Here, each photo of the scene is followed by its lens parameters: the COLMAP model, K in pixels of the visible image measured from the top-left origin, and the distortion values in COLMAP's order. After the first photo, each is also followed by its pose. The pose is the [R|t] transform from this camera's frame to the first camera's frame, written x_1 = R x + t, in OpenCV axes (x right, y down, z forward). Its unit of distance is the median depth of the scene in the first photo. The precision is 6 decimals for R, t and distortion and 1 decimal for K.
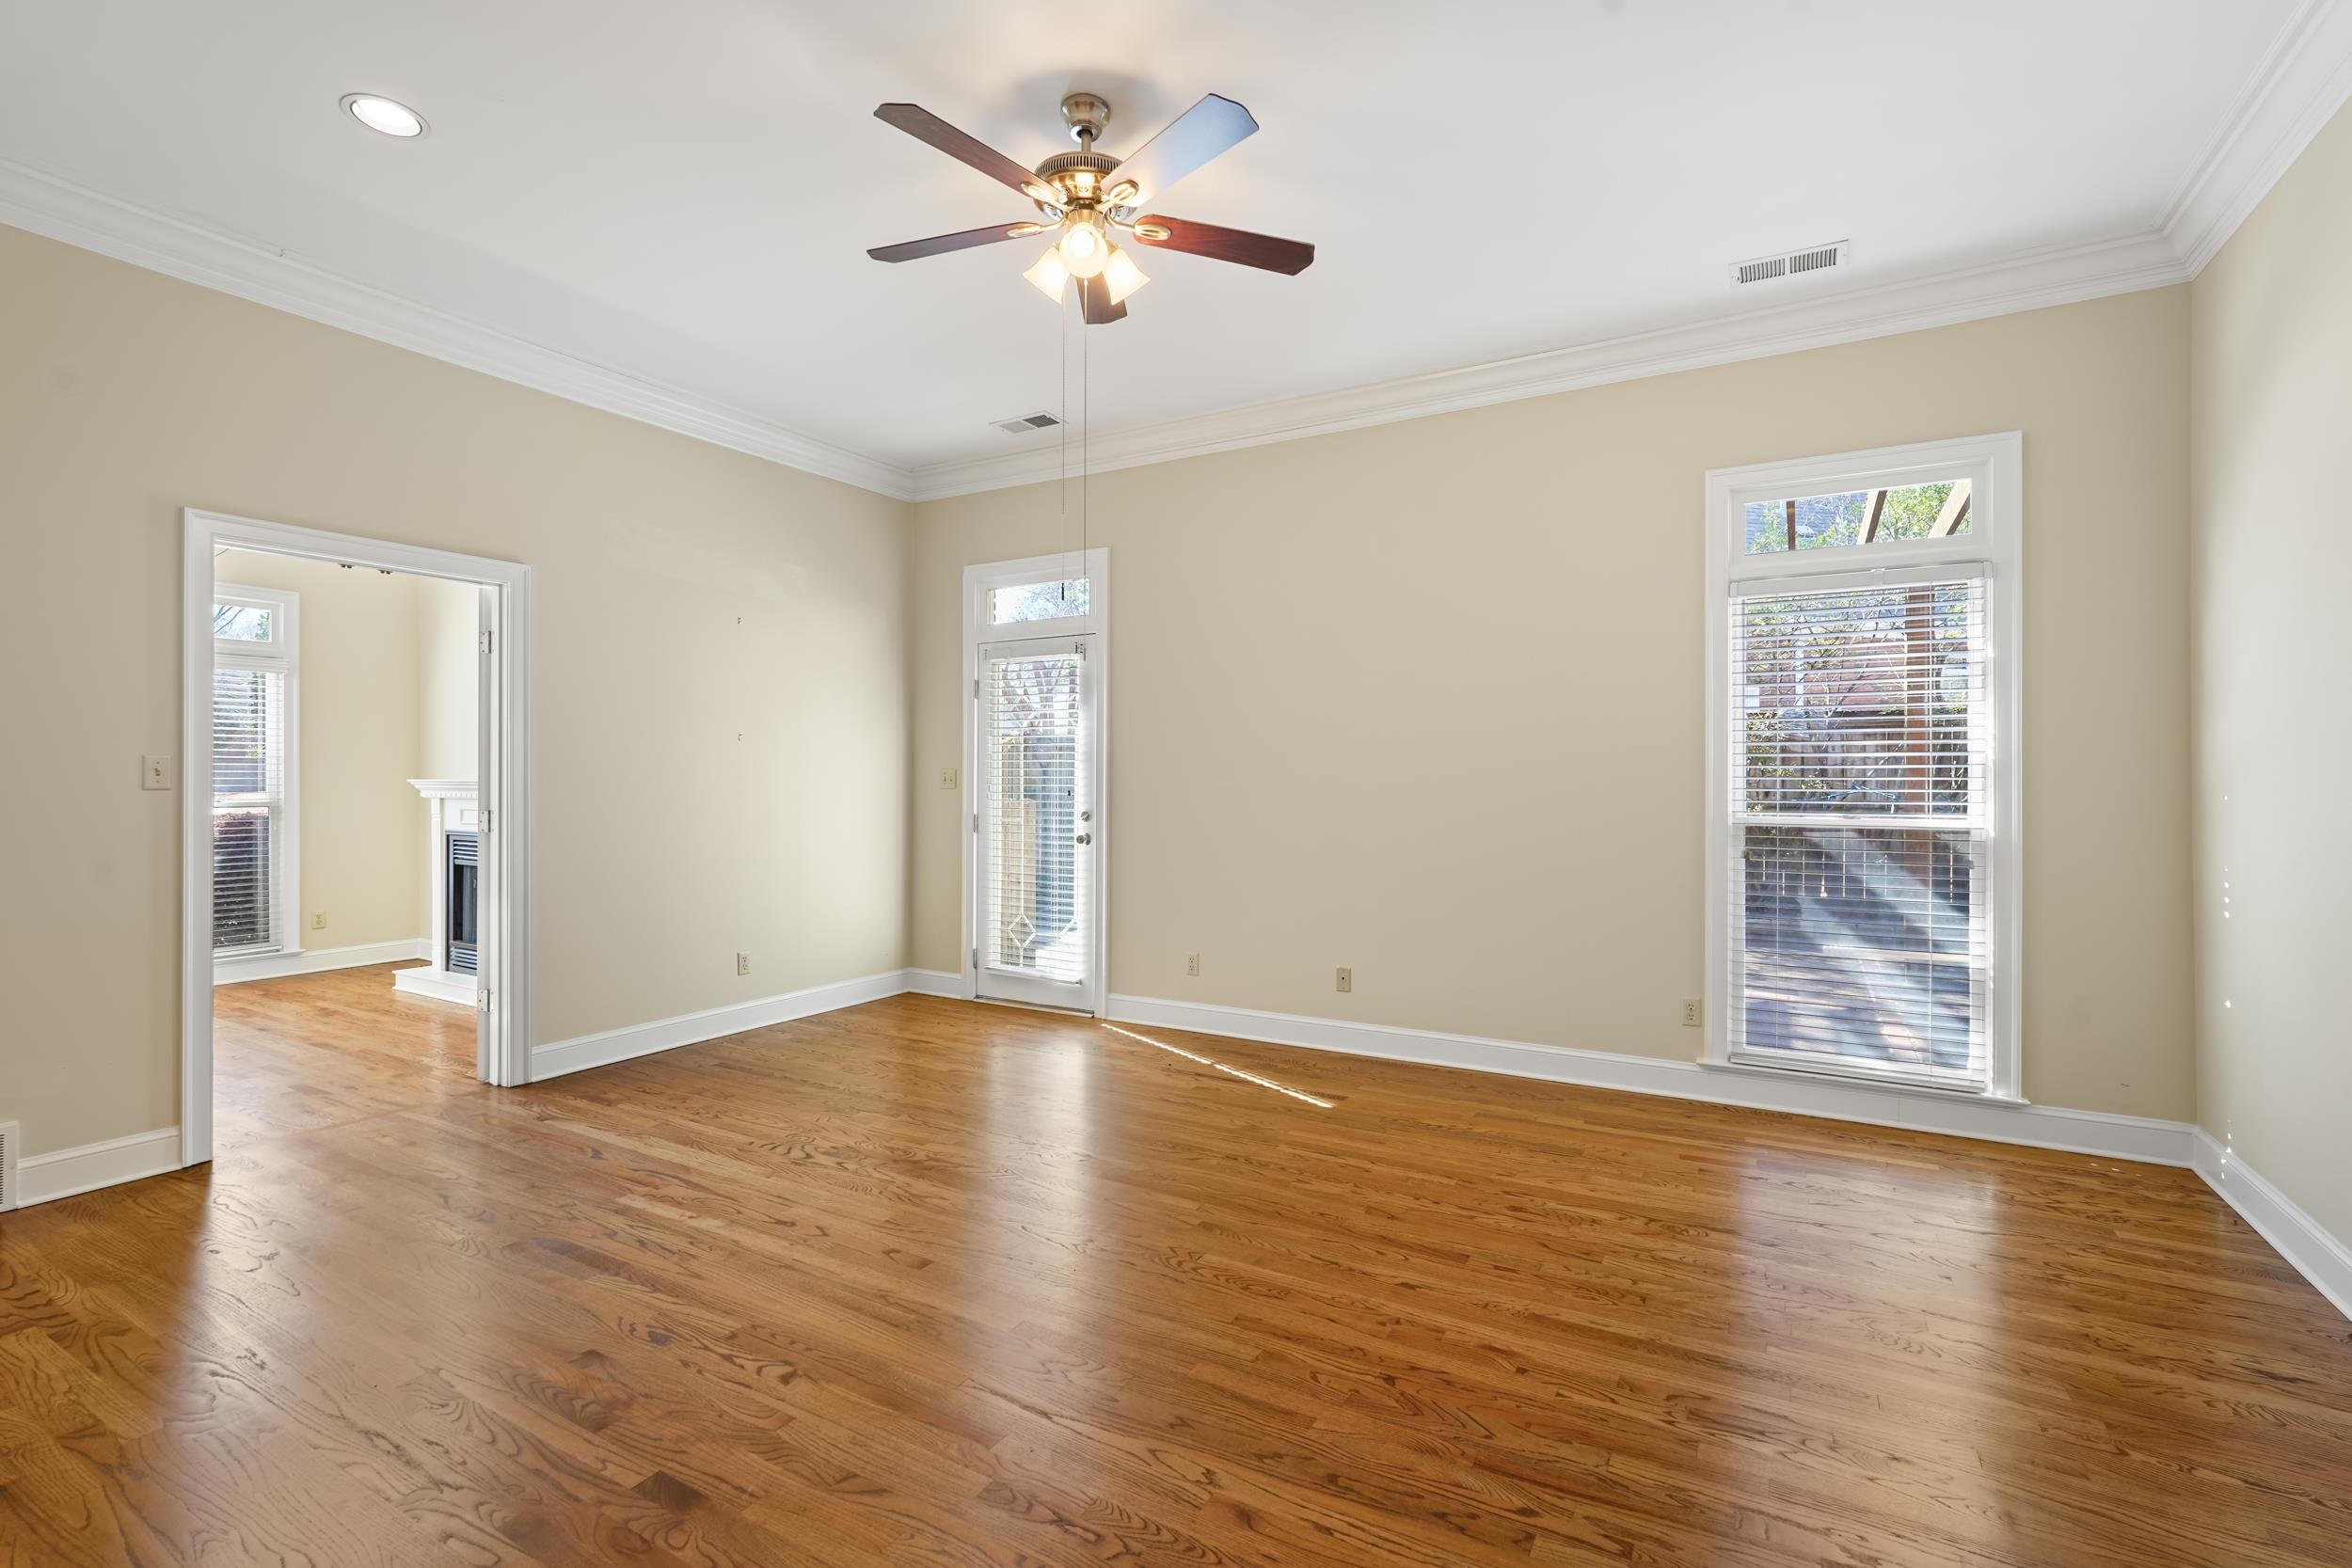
lens RADIAL K [[1056.9, 0, 1185.2], [0, 1056.9, 772.1], [0, 0, 1]] dist [-0.001975, 0.000236]
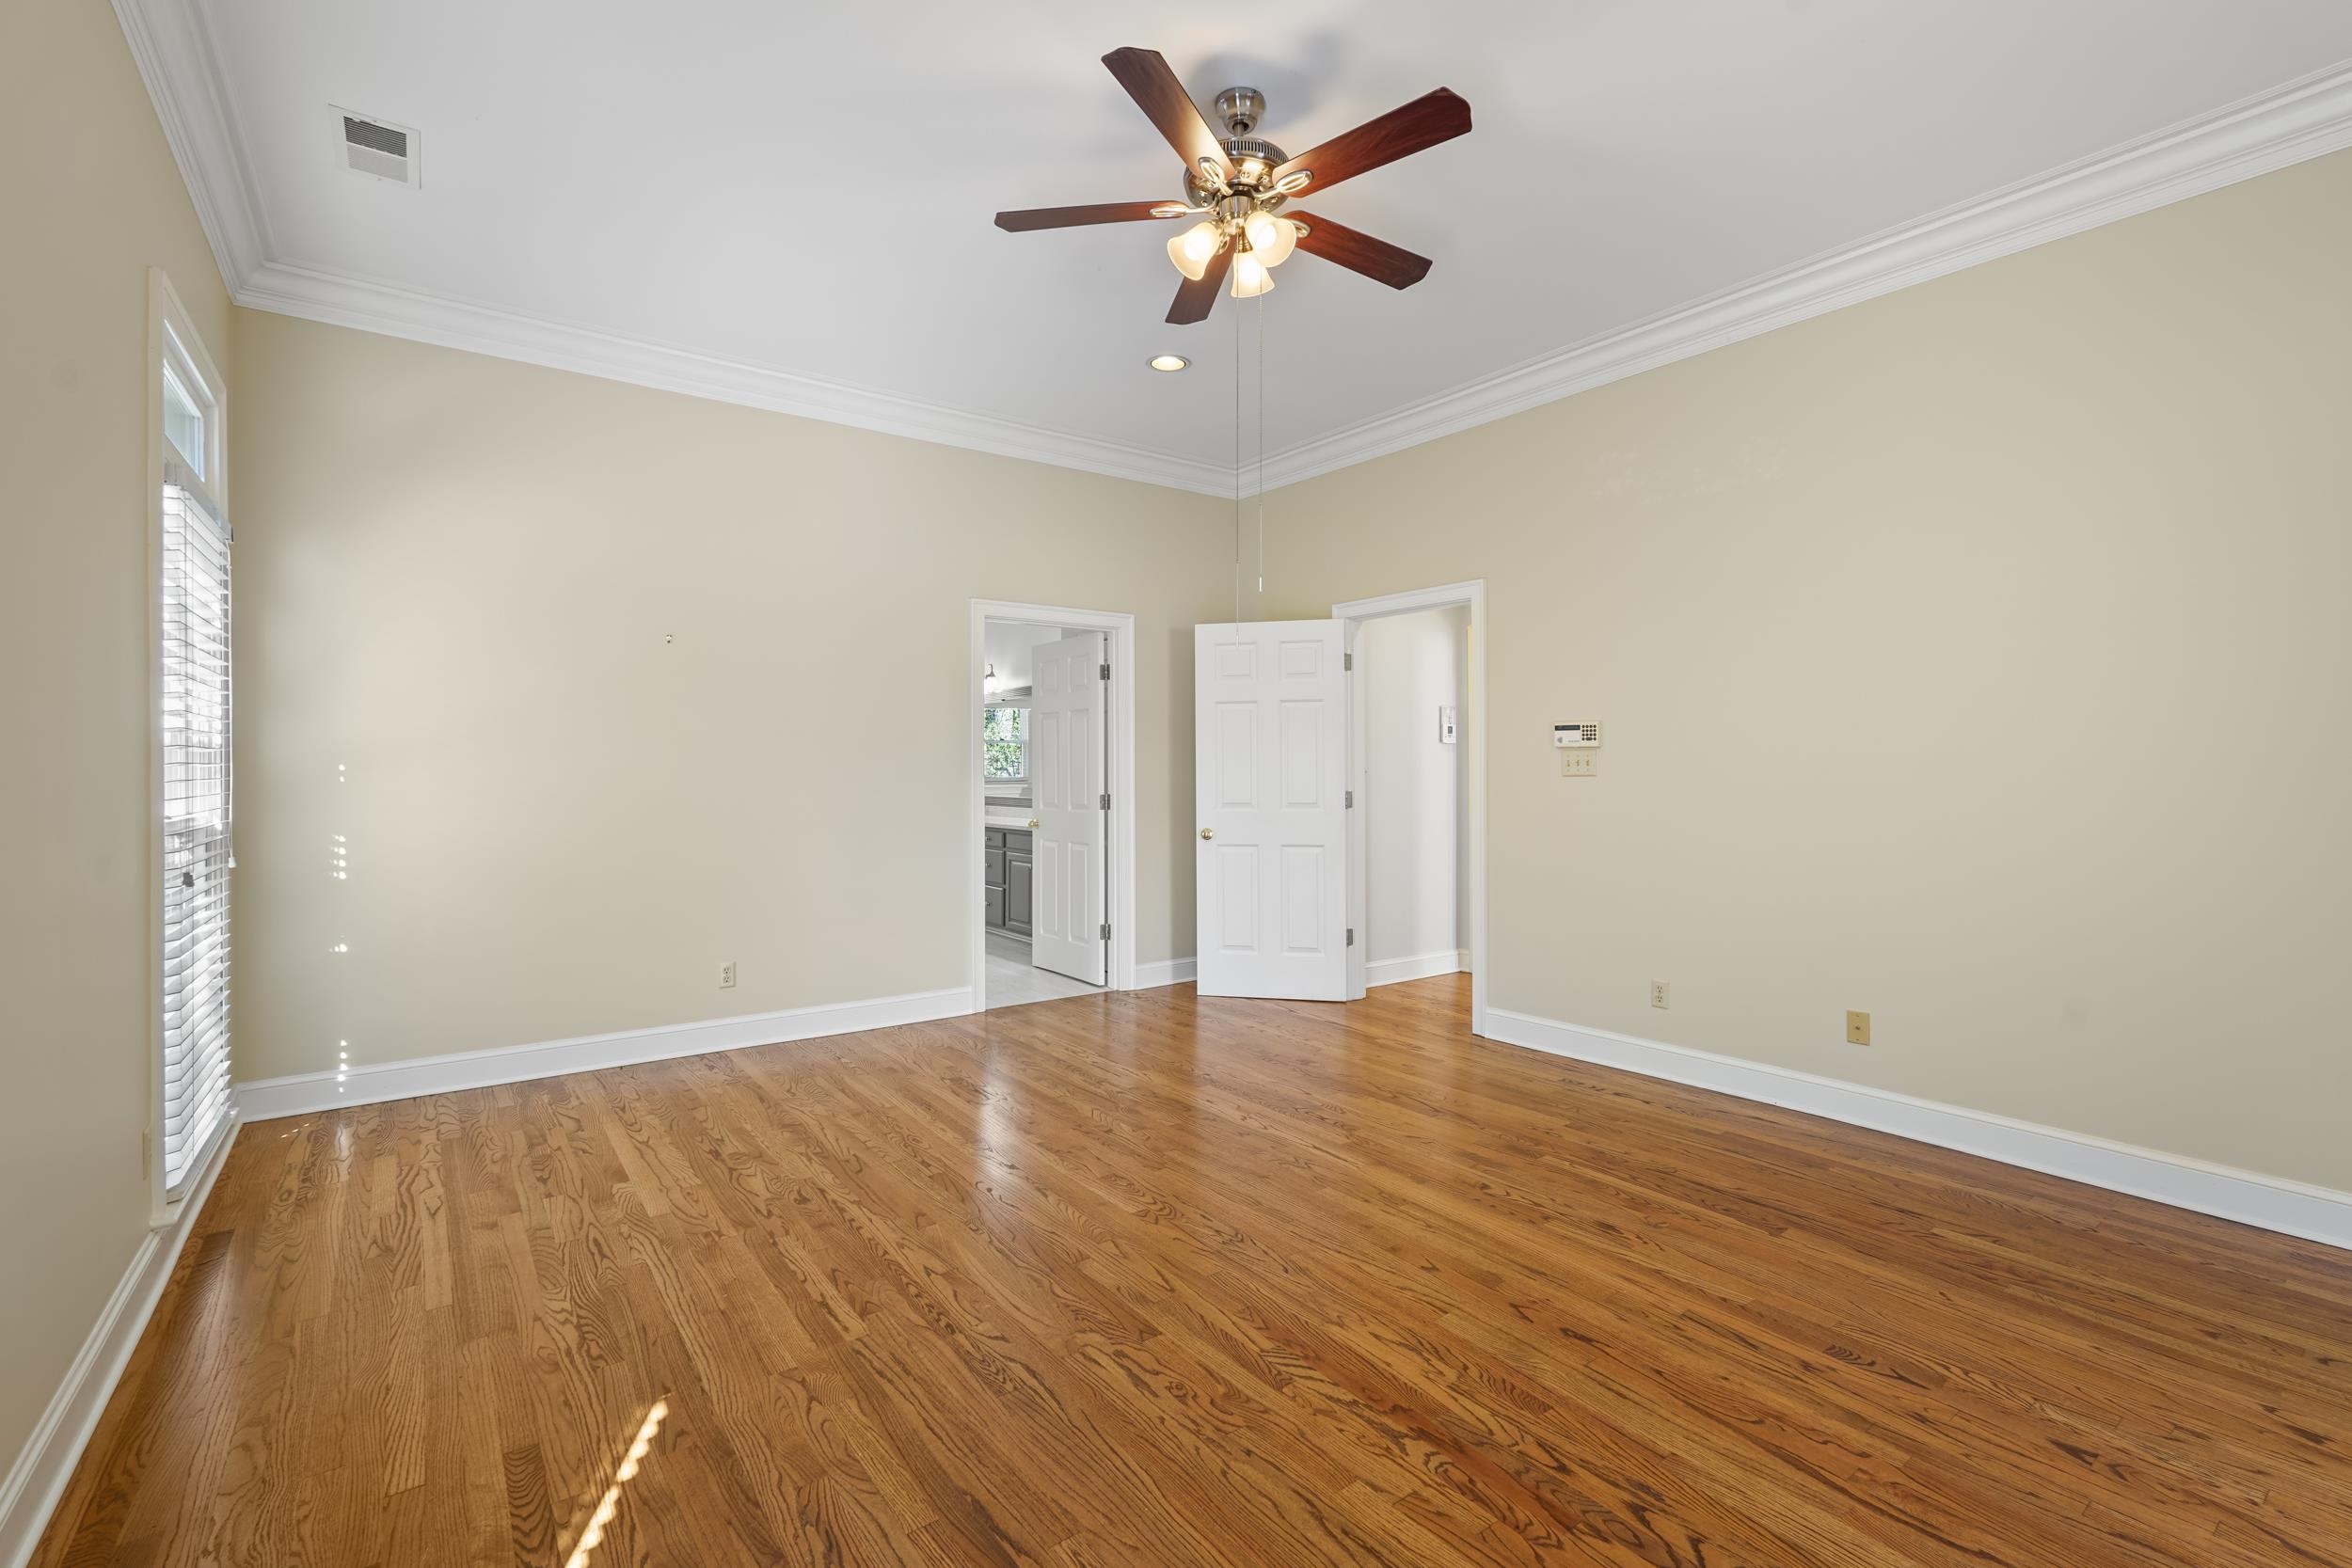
lens RADIAL K [[1056.9, 0, 1185.2], [0, 1056.9, 772.1], [0, 0, 1]] dist [-0.001975, 0.000236]
pose [[-0.918380, -0.001835, 0.395696, -0.400224], [-0.003877, 0.999983, -0.004361, 0.015002], [-0.395681, -0.005539, -0.918371, 1.741449]]
